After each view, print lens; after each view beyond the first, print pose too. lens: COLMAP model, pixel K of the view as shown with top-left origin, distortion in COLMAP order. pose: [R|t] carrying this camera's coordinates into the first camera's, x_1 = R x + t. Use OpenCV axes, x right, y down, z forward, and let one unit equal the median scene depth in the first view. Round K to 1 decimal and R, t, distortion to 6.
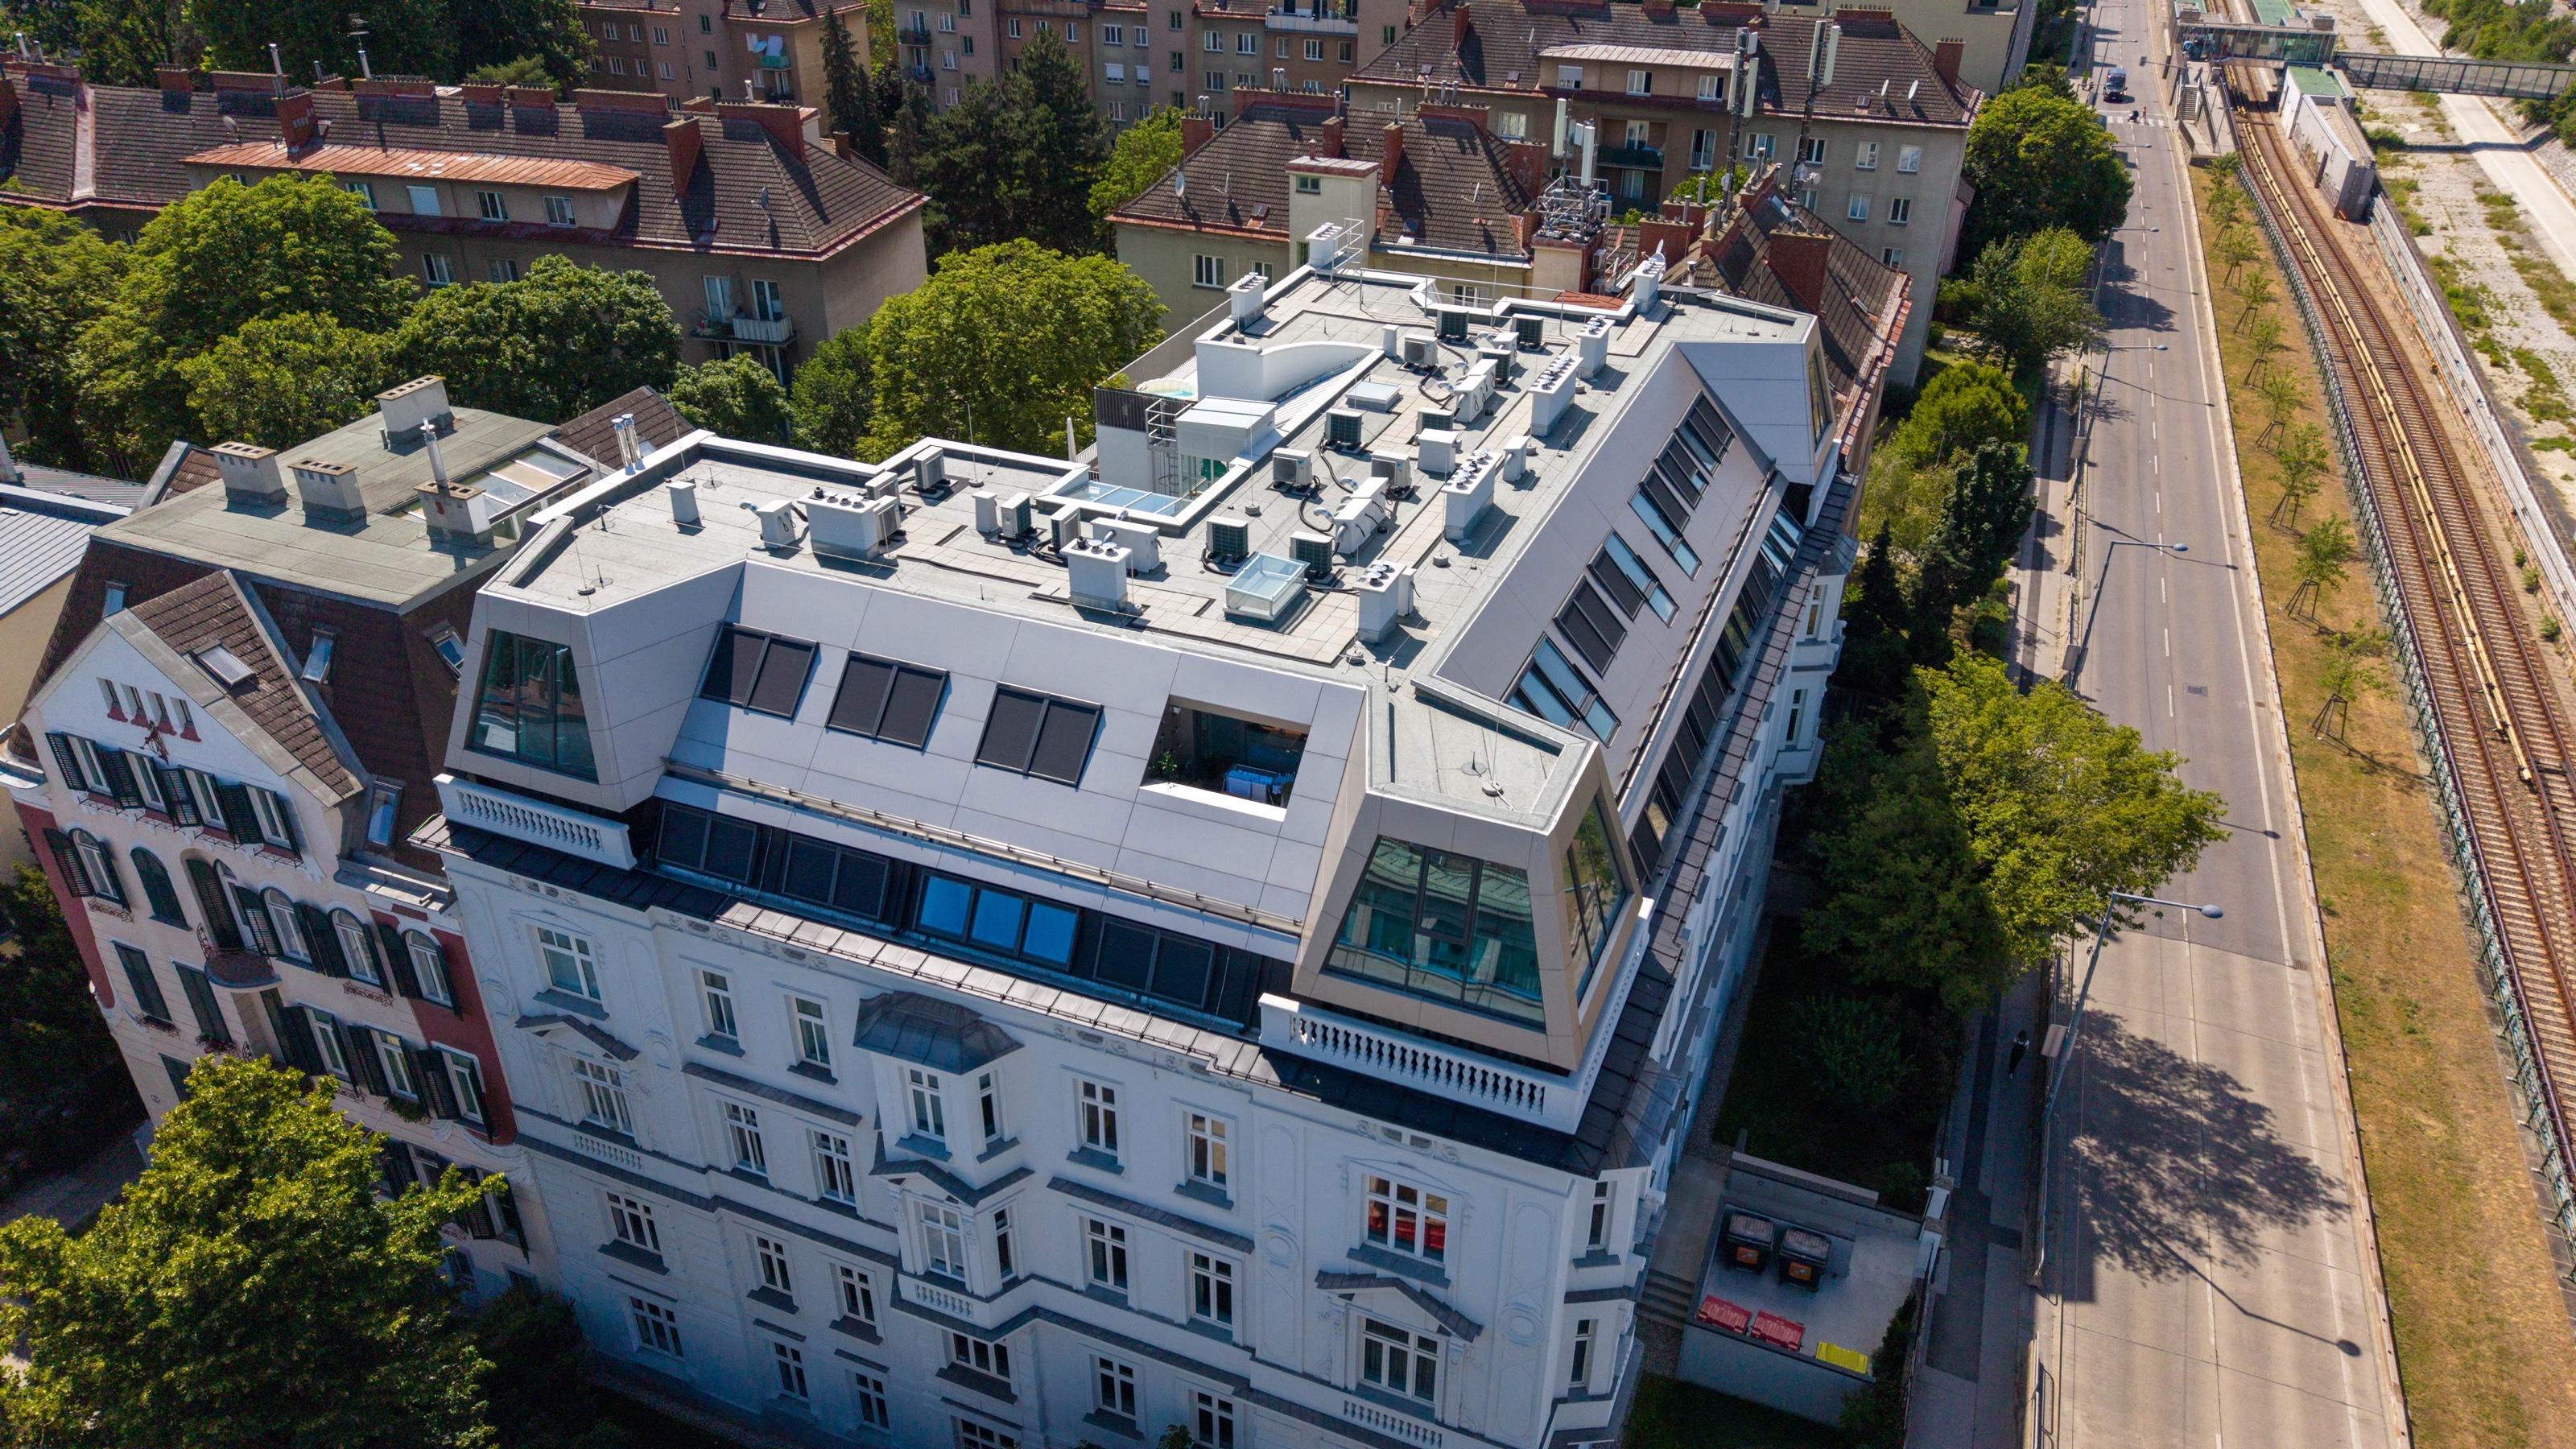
lens RADIAL K [[1714.4, 0, 1288.0], [0, 1714.4, 724.5], [0, 0, 1]] dist [0.022108, -0.024433]
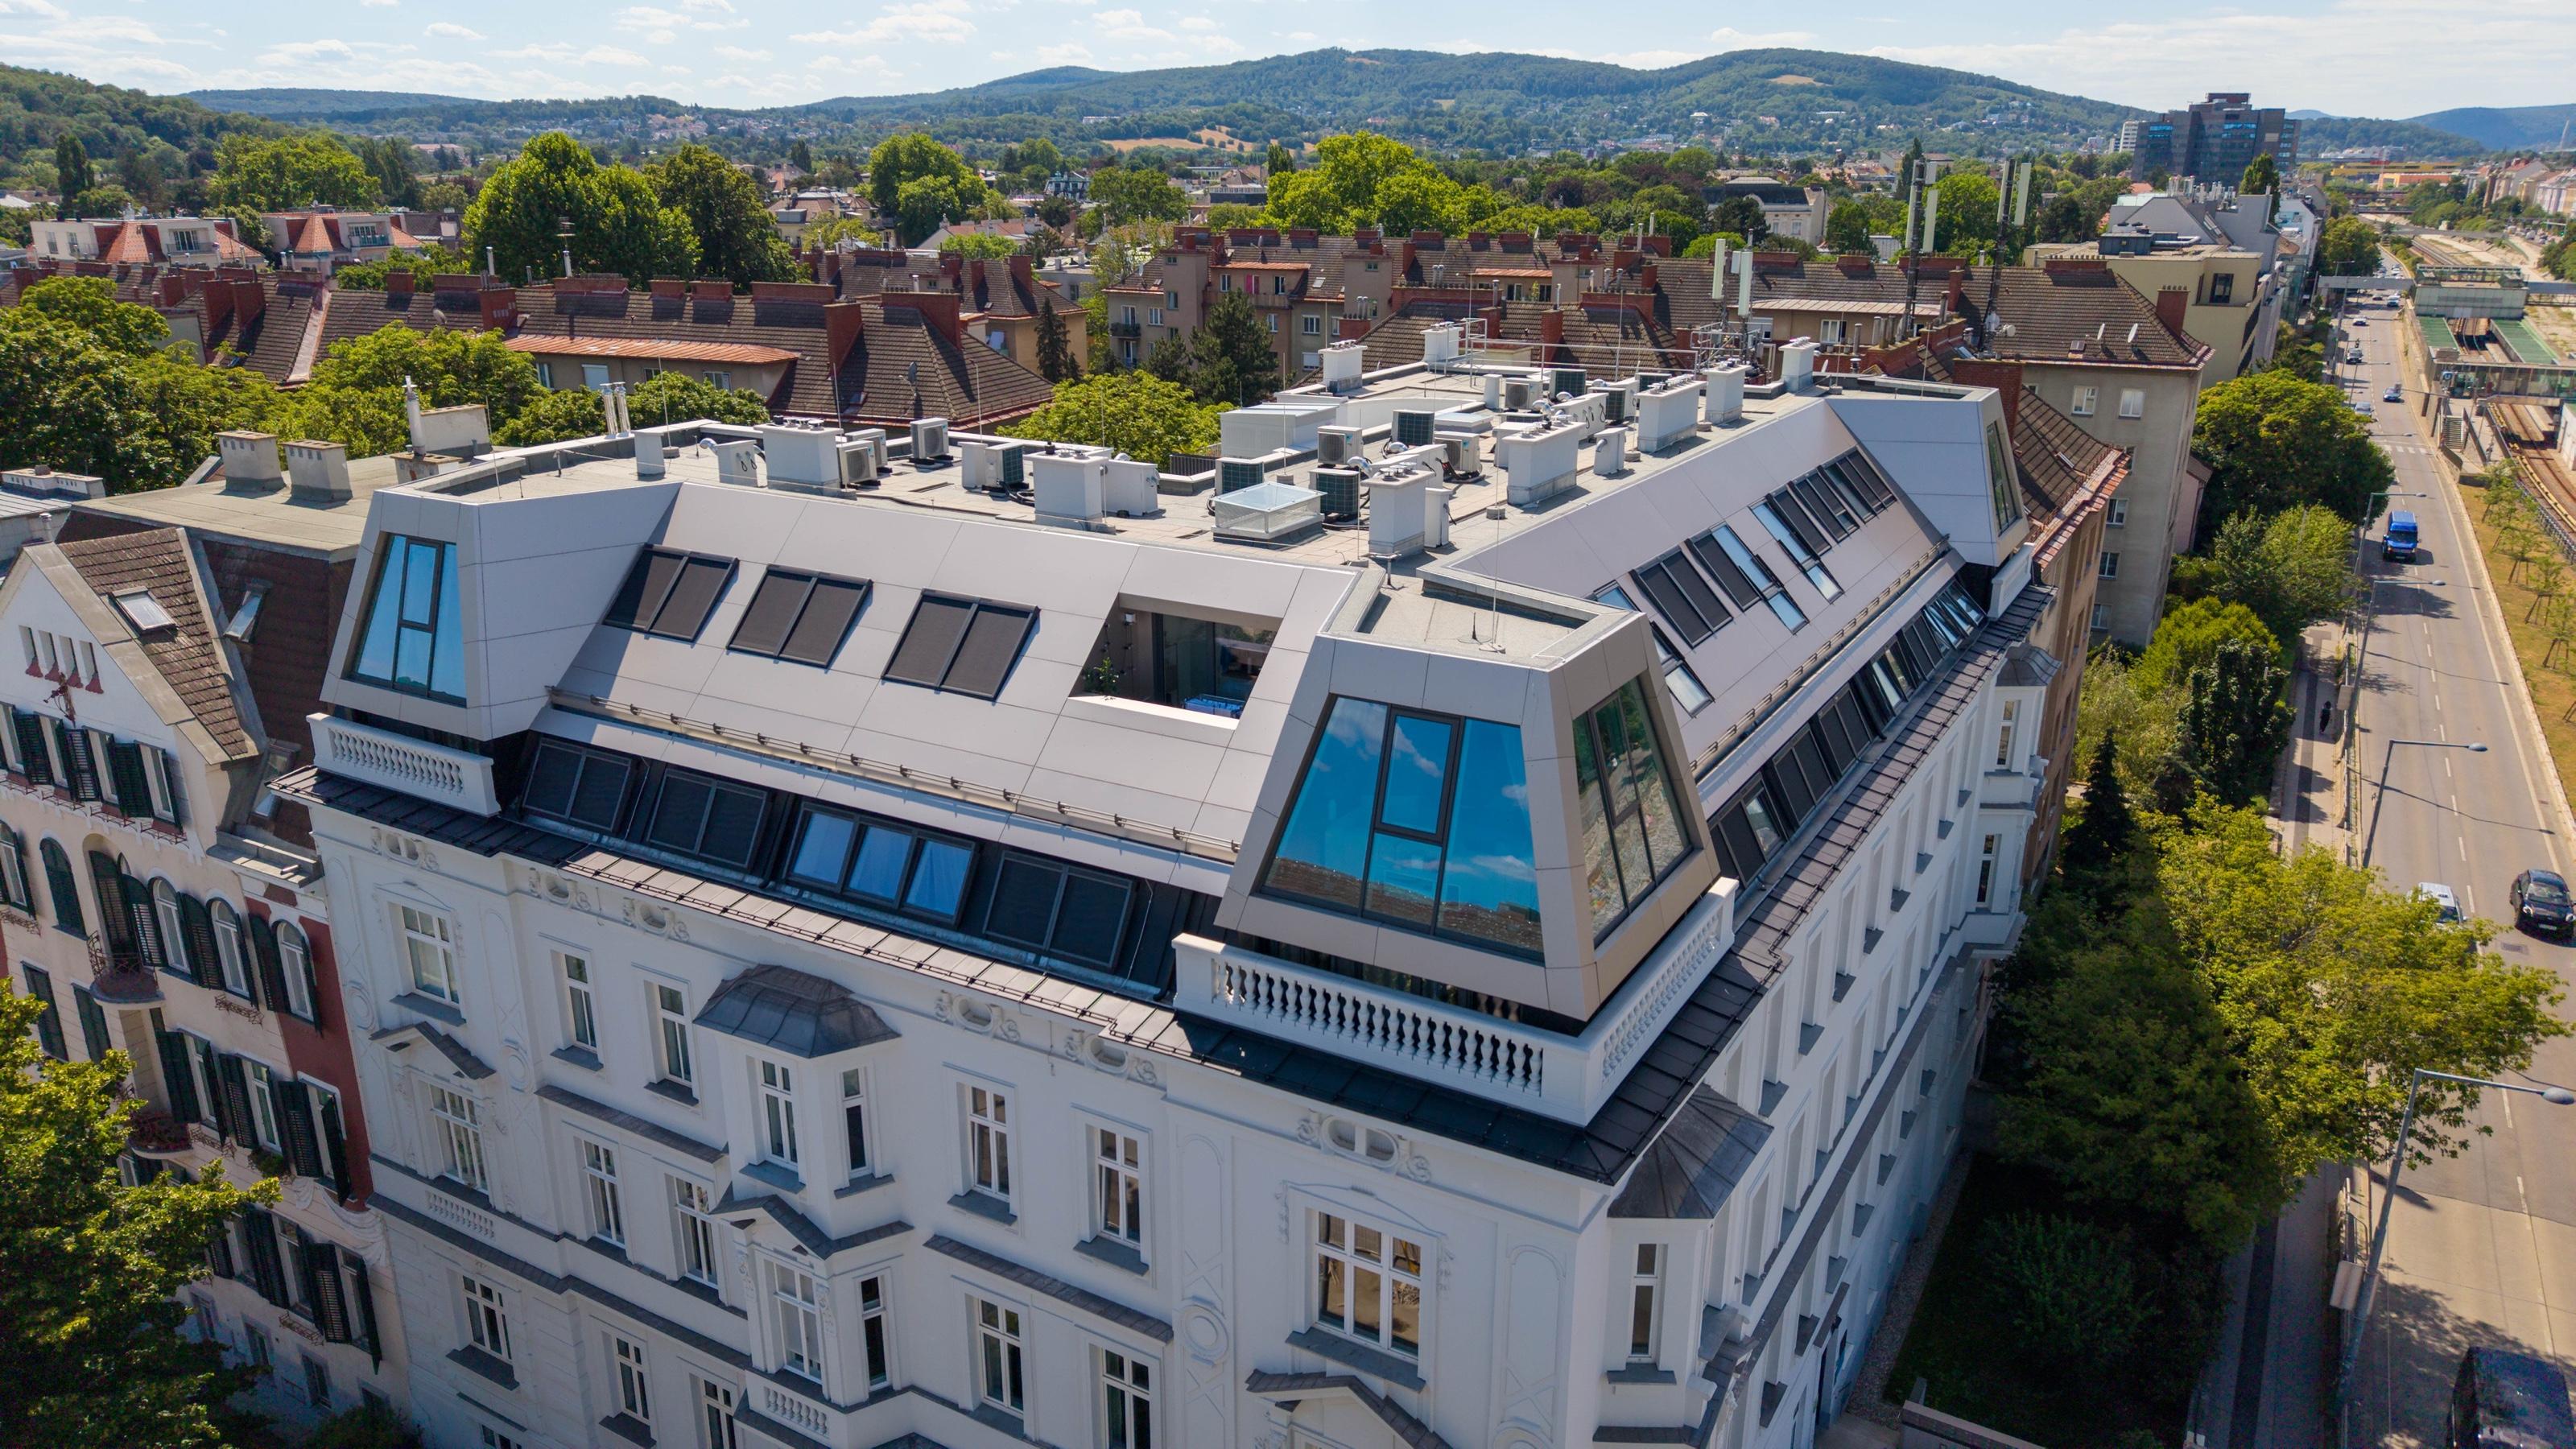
lens RADIAL K [[1714.4, 0, 1288.0], [0, 1714.4, 724.5], [0, 0, 1]] dist [0.022108, -0.024433]
pose [[0.990574, 0.037963, -0.131613, 0.097377], [-0.065466, 0.975198, -0.211433, 0.172451], [0.120322, 0.218056, 0.968491, 0.206075]]
